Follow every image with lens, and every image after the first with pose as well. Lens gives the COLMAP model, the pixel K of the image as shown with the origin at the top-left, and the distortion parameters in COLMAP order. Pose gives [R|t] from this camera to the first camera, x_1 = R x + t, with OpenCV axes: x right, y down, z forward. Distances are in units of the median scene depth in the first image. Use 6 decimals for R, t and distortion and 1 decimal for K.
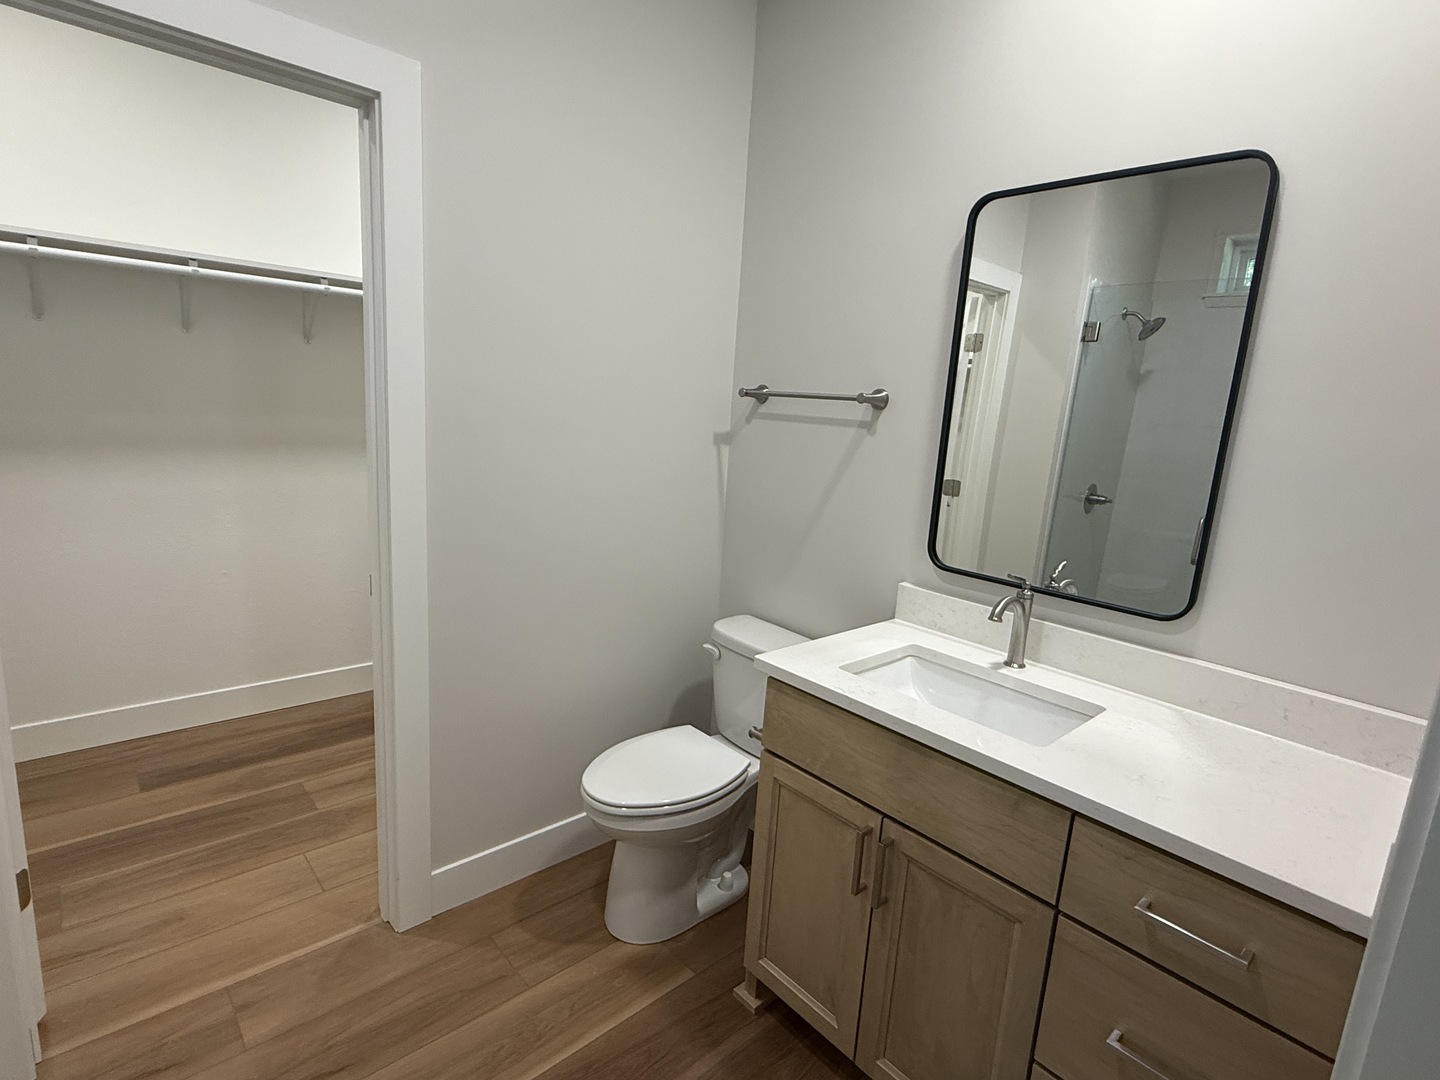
lens RADIAL K [[733.1, 0, 701.7], [0, 733.1, 565.6], [0, 0, 1]] dist [0.038396, 0.000499]
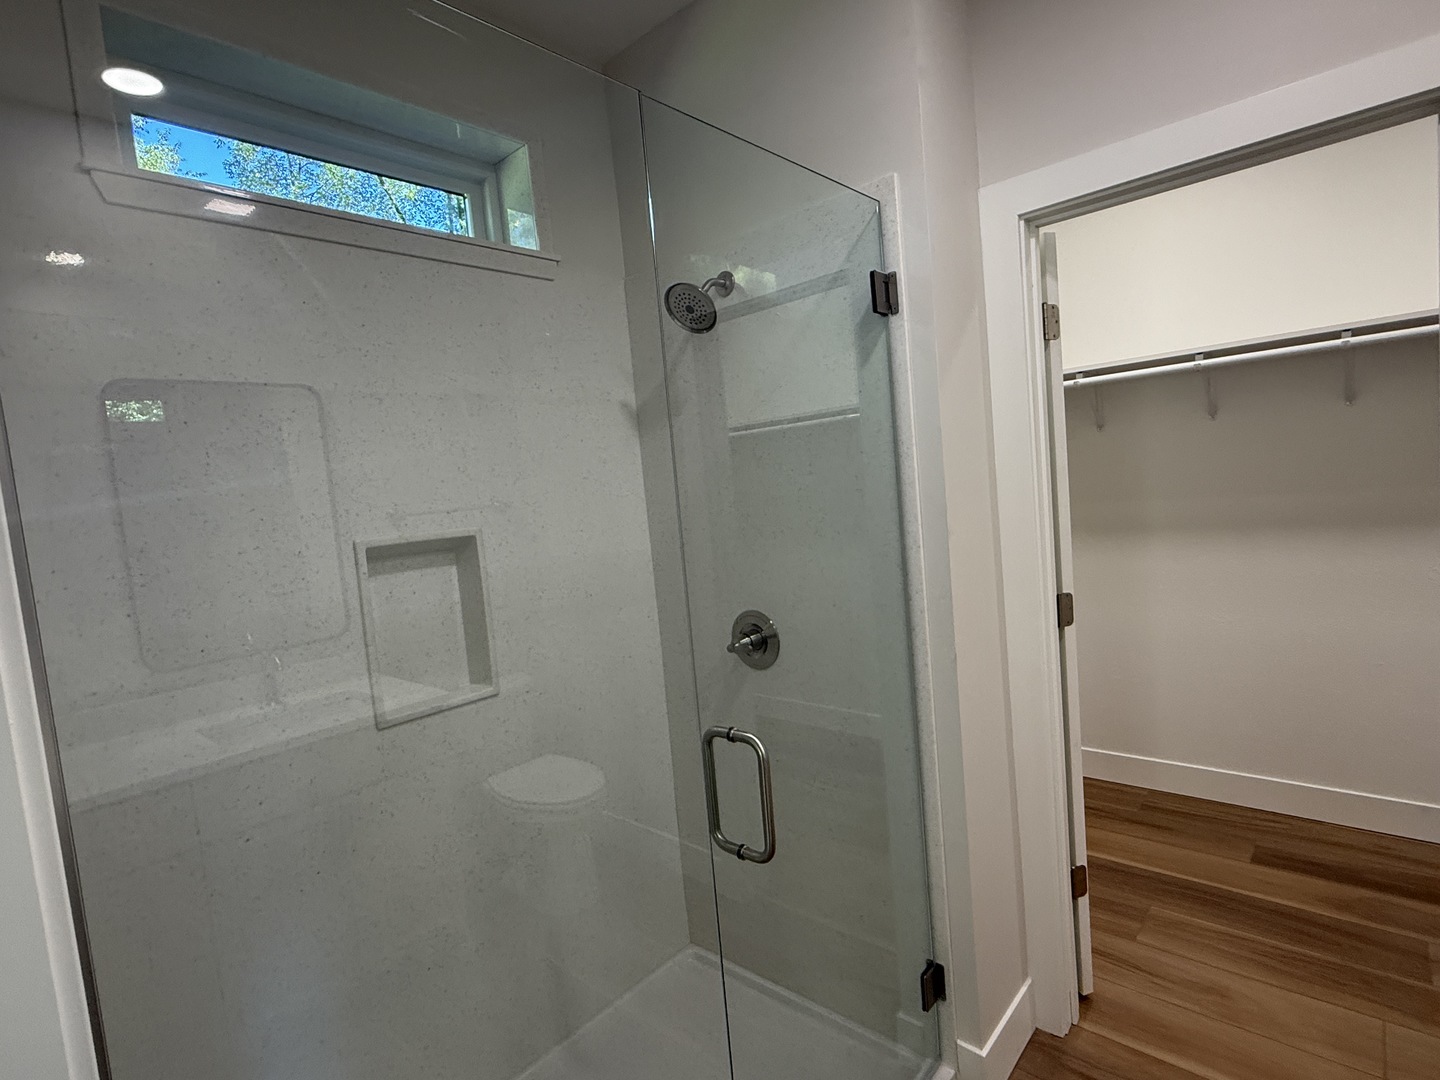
lens RADIAL K [[747.1, 0, 720.0], [0, 747.1, 540.0], [0, 0, 1]] dist [-0.011577, 0.002080]
pose [[0.129630, 0.005508, -0.991547, 0.166015], [-0.136390, 0.990579, -0.012329, -0.020618], [0.982137, 0.136835, 0.129160, 0.126457]]
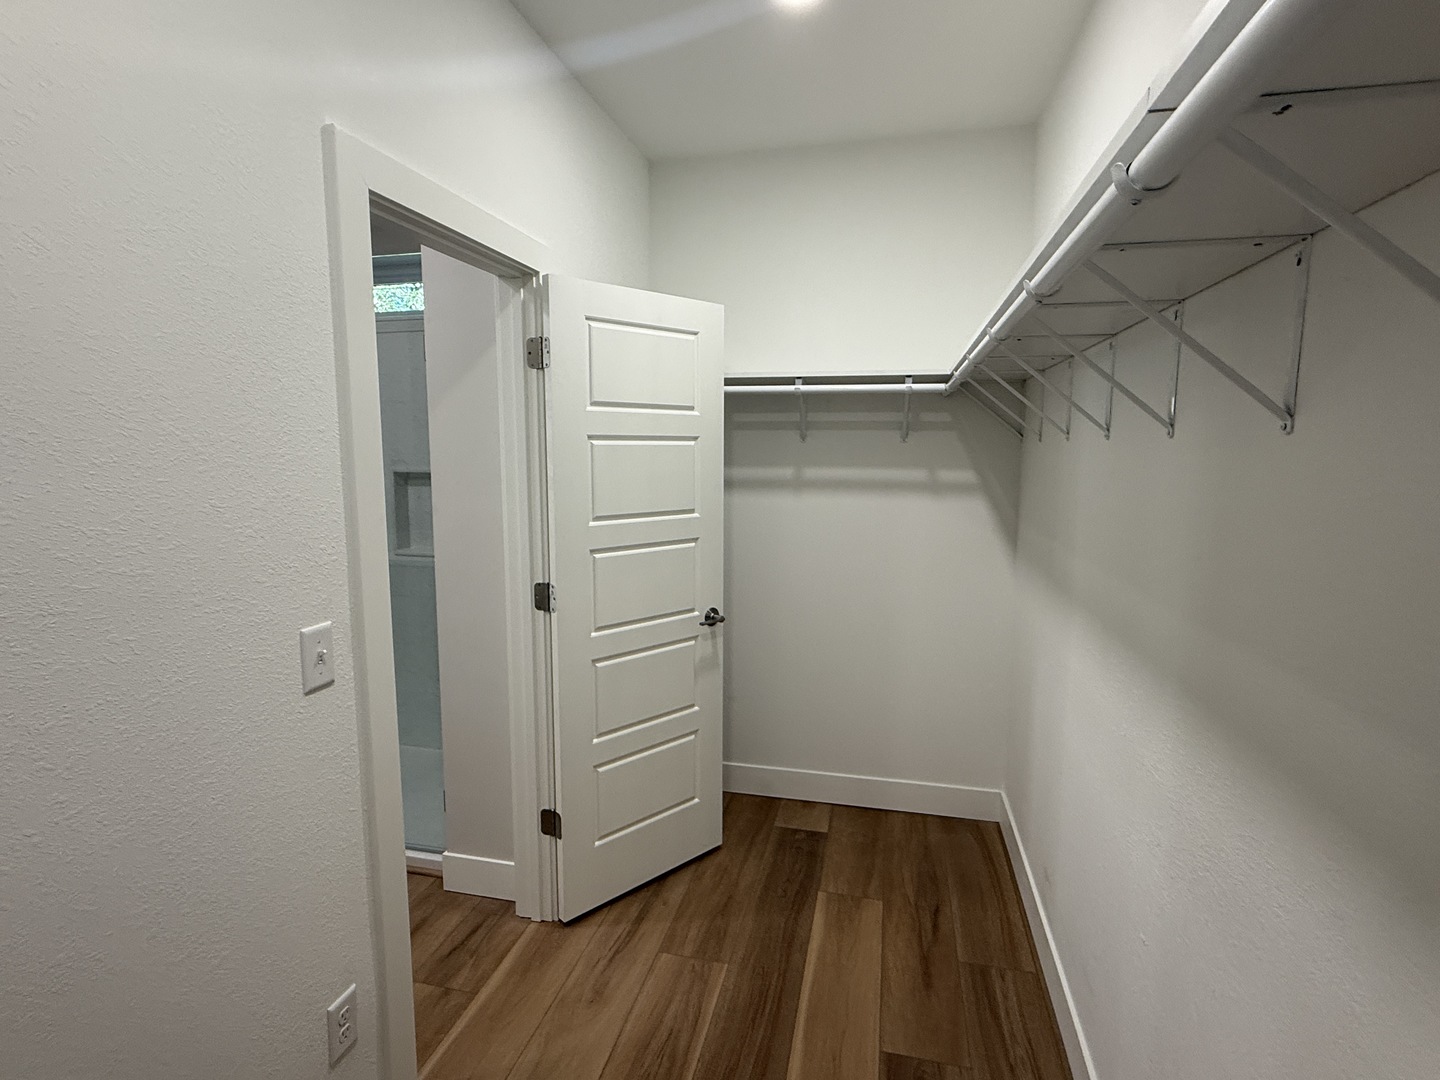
lens RADIAL K [[747.1, 0, 720.0], [0, 747.1, 540.0], [0, 0, 1]] dist [-0.011577, 0.002080]
pose [[-0.810017, 0.004790, -0.586387, -0.208956], [-0.197191, 0.939509, 0.280069, -0.395691], [0.552257, 0.342490, -0.760074, 1.465702]]
